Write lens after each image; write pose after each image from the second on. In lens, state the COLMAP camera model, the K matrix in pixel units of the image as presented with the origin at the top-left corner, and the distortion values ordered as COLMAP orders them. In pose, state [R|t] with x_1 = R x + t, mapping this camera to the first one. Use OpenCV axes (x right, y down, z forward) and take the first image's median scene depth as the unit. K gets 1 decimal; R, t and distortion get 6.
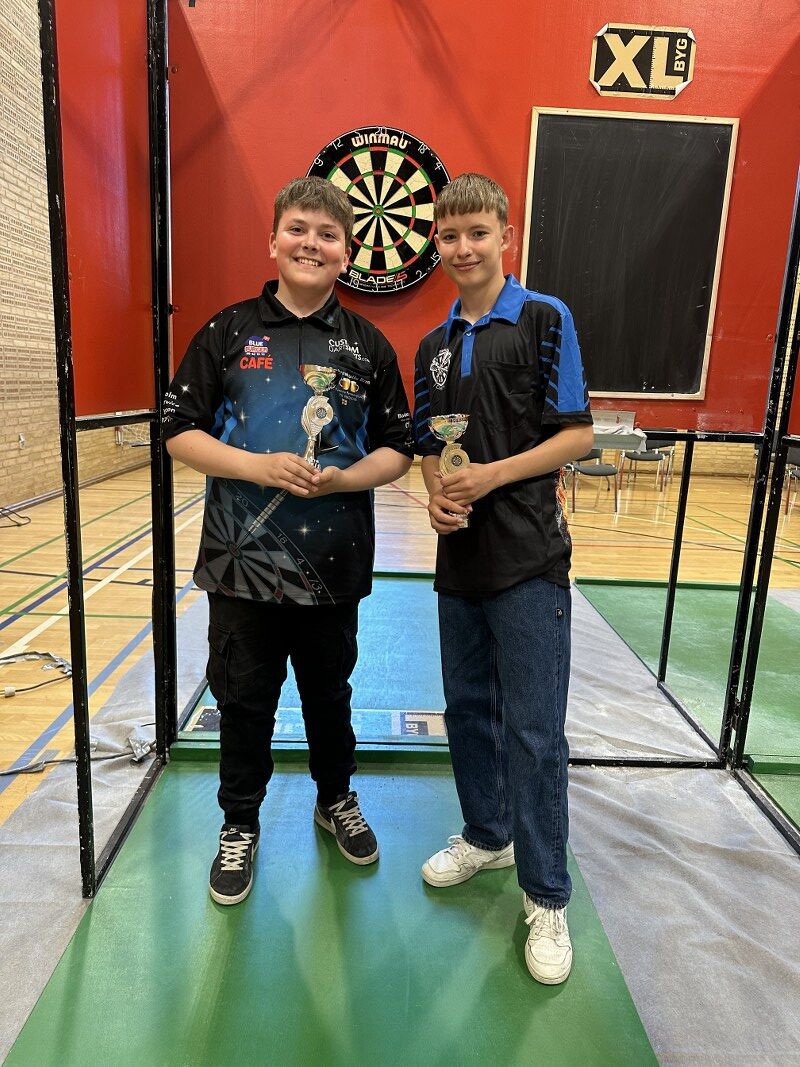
lens RADIAL K [[731.2, 0, 400.0], [0, 731.2, 533.5], [0, 0, 1]] dist [-0.004534, -0.008090]
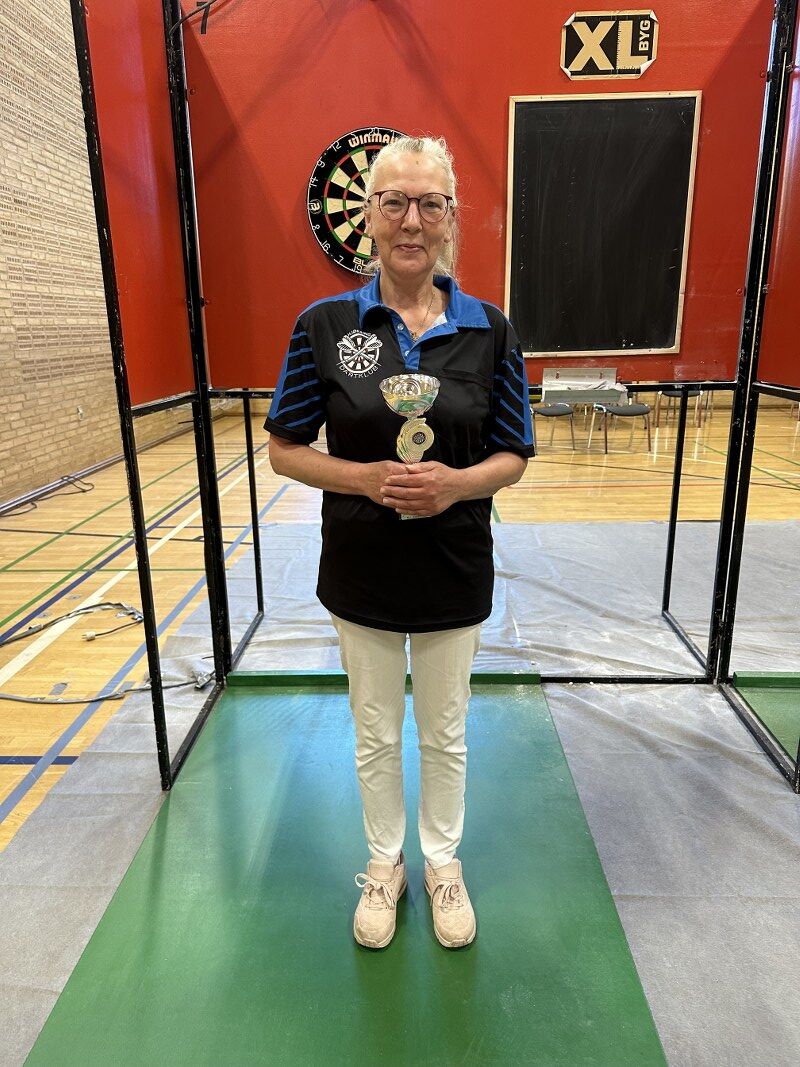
lens RADIAL K [[756.3, 0, 400.0], [0, 756.3, 533.5], [0, 0, 1]] dist [0.023492, -0.050202]
pose [[0.995820, -0.039776, -0.082217, 0.078552], [0.045406, 0.996667, 0.067773, -0.008091], [0.079247, -0.071223, 0.994307, -0.189804]]
